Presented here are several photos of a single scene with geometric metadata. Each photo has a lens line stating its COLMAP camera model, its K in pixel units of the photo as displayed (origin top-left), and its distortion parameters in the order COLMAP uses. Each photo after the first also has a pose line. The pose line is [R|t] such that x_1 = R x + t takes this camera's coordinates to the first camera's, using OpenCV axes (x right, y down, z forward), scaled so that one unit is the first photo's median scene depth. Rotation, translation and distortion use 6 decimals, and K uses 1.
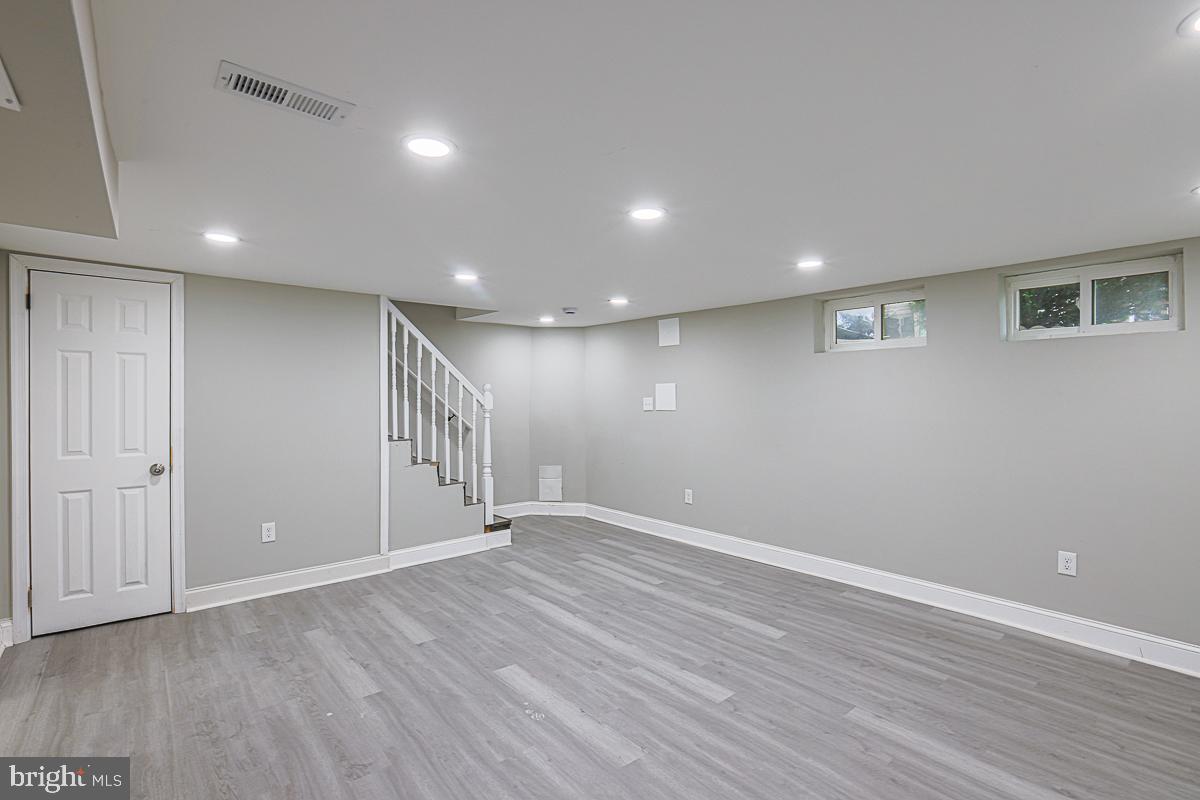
lens RADIAL K [[550.0, 0, 598.6], [0, 550.0, 396.0], [0, 0, 1]] dist [-0.061120, 0.023665]
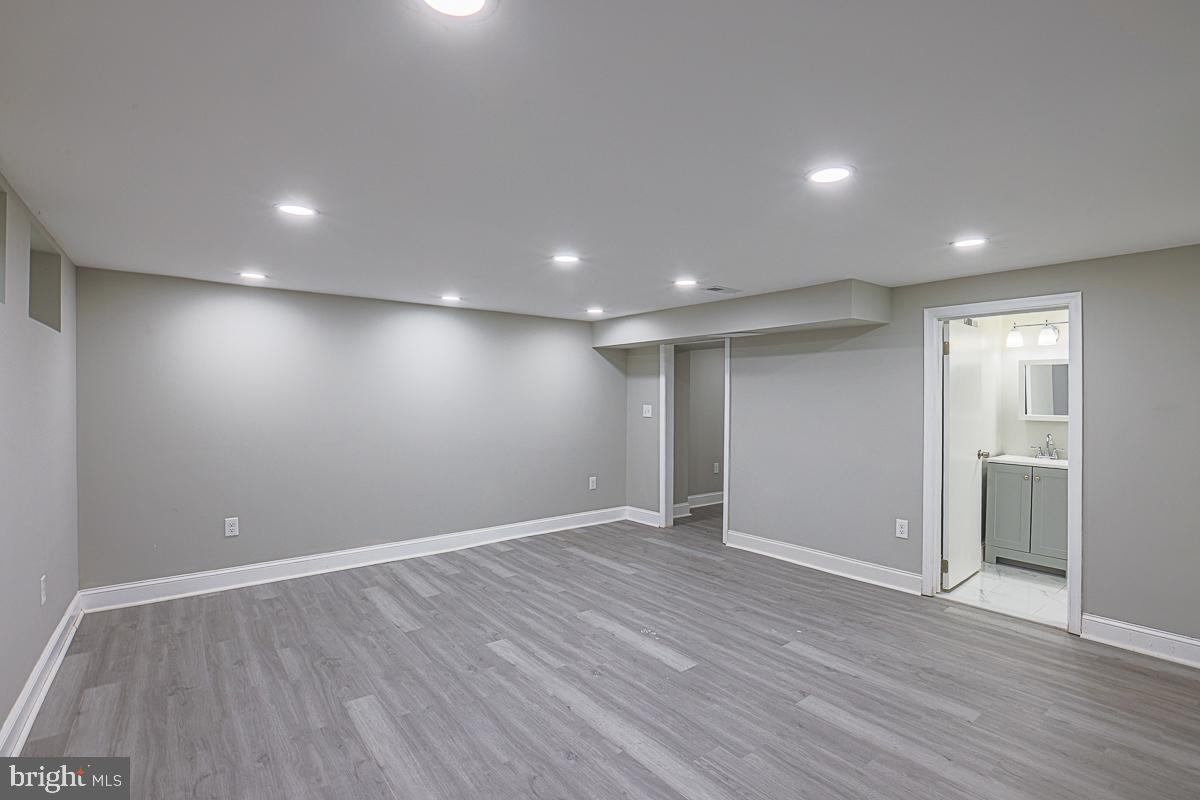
lens RADIAL K [[565.5, 0, 600.0], [0, 565.5, 400.0], [0, 0, 1]] dist [-0.054996, 0.021743]
pose [[-0.998039, -0.005802, 0.062328, -0.067271], [-0.005395, 0.999963, 0.006687, -0.001078], [-0.062365, 0.006337, -0.998033, 1.969226]]
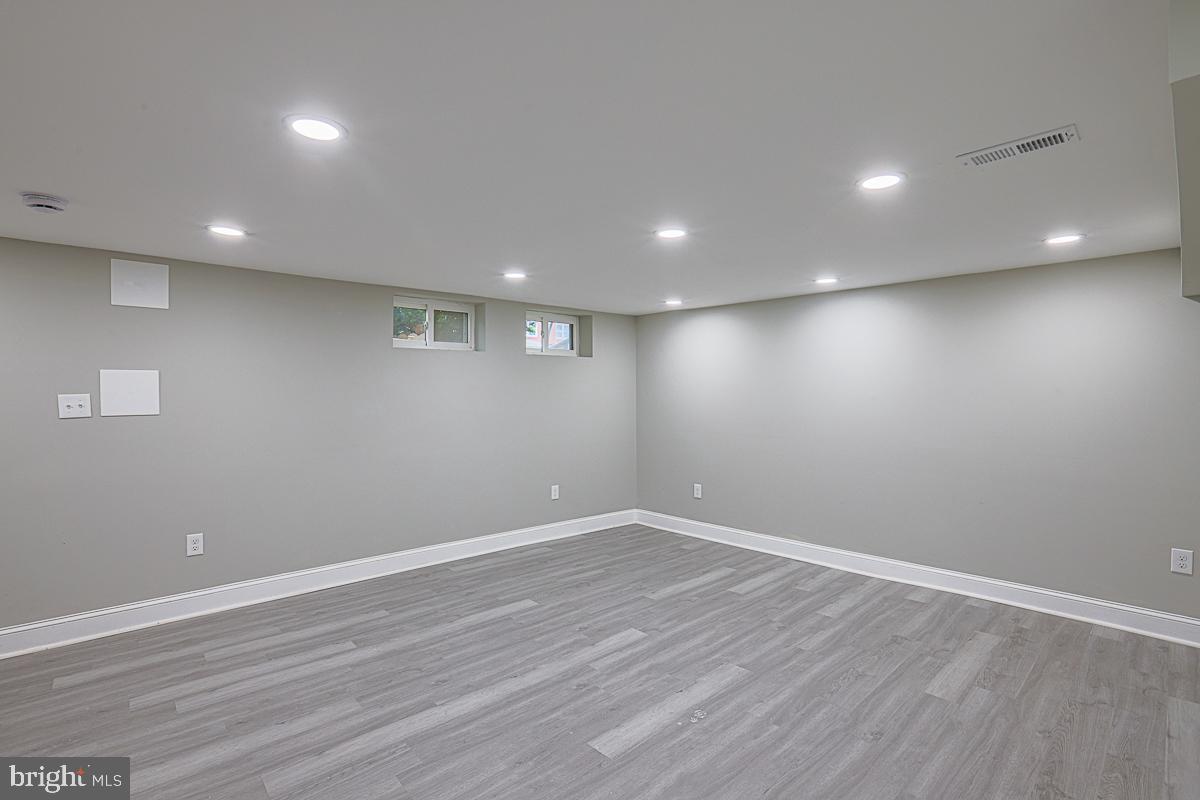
lens RADIAL K [[550.0, 0, 598.6], [0, 550.0, 396.0], [0, 0, 1]] dist [-0.061120, 0.023665]
pose [[-0.025112, -0.010281, 0.999632, -0.885039], [0.000936, 0.999946, 0.010307, 0.001194], [-0.999684, 0.001195, -0.025101, 0.983412]]
